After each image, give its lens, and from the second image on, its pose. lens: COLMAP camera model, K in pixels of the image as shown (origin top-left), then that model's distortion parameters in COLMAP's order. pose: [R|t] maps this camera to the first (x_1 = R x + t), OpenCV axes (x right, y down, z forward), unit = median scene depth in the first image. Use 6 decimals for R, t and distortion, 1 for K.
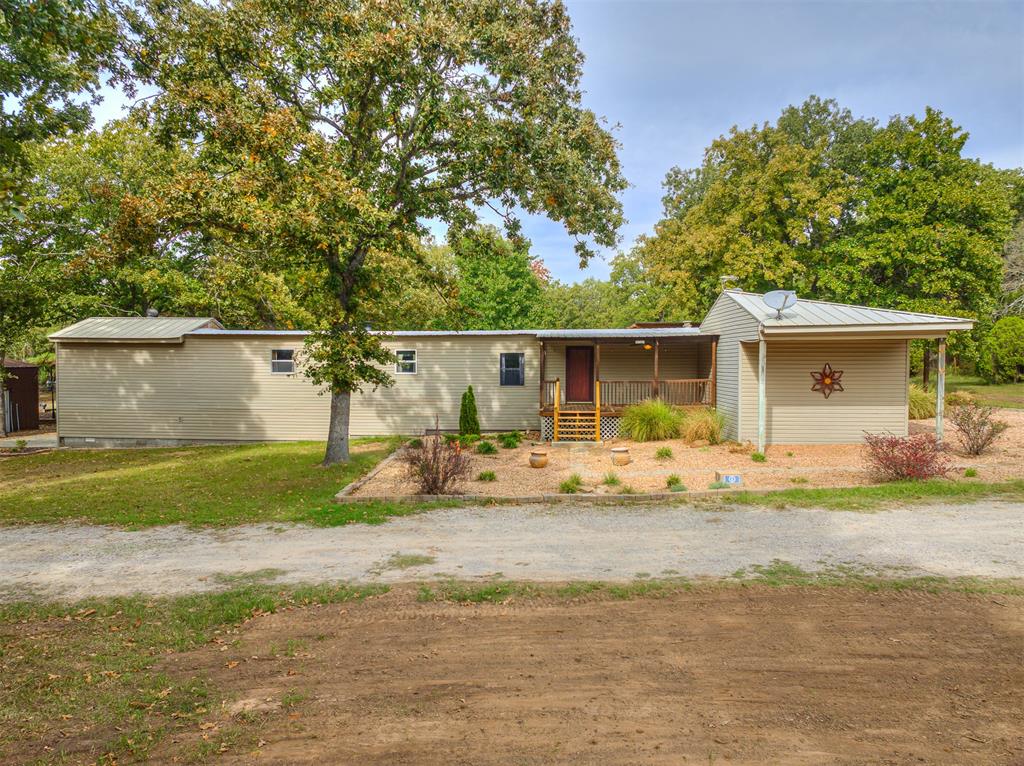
lens RADIAL K [[706.8, 0, 501.3], [0, 706.8, 388.8], [0, 0, 1]] dist [0.008308, -0.012453]
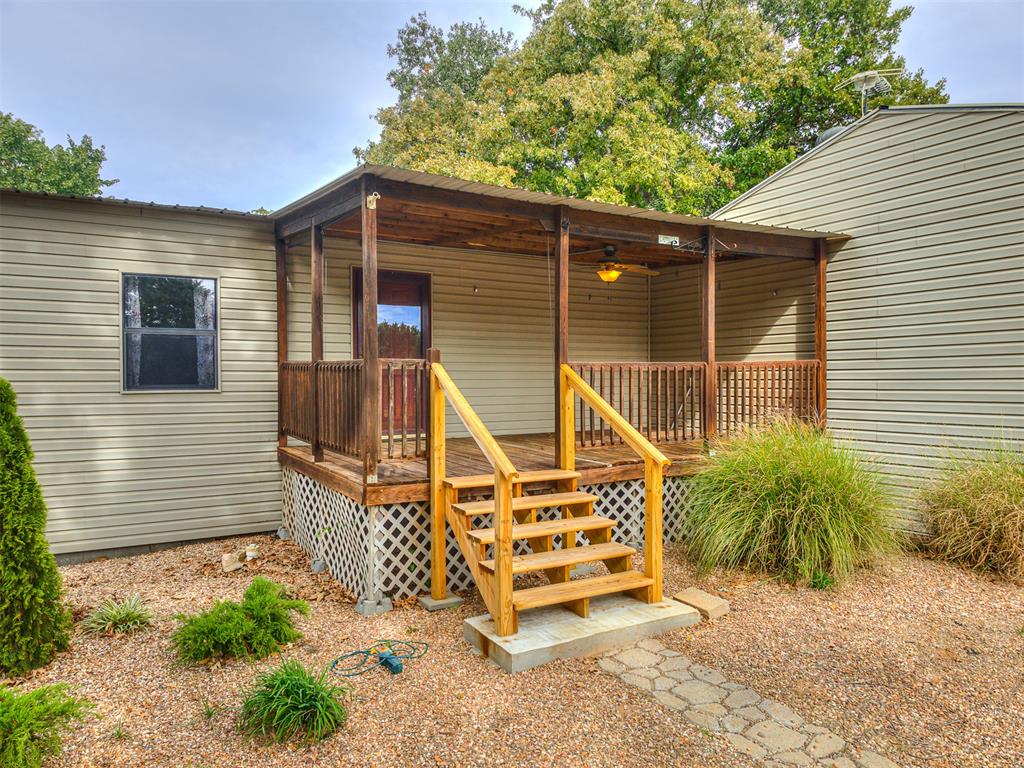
lens RADIAL K [[706.8, 0, 507.6], [0, 706.8, 385.0], [0, 0, 1]] dist [0.008308, -0.012453]
pose [[0.820526, -0.004635, 0.571590, -0.037768], [0.021974, 0.999484, -0.023439, 0.003916], [-0.571187, 0.031792, 0.820204, 0.681597]]
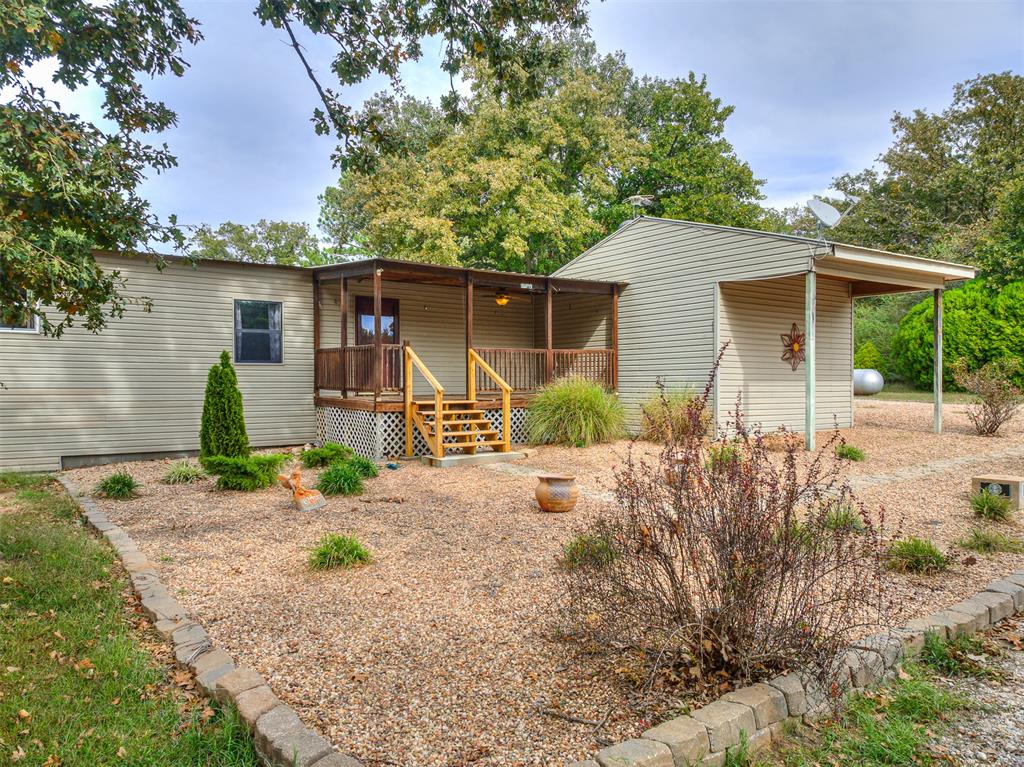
lens RADIAL K [[706.8, 0, 505.6], [0, 706.8, 386.3], [0, 0, 1]] dist [0.008308, -0.012453]
pose [[0.776636, -0.001028, 0.629949, -0.176245], [0.022316, 0.999416, -0.025881, 0.031326], [-0.629554, 0.034158, 0.776205, 0.469406]]
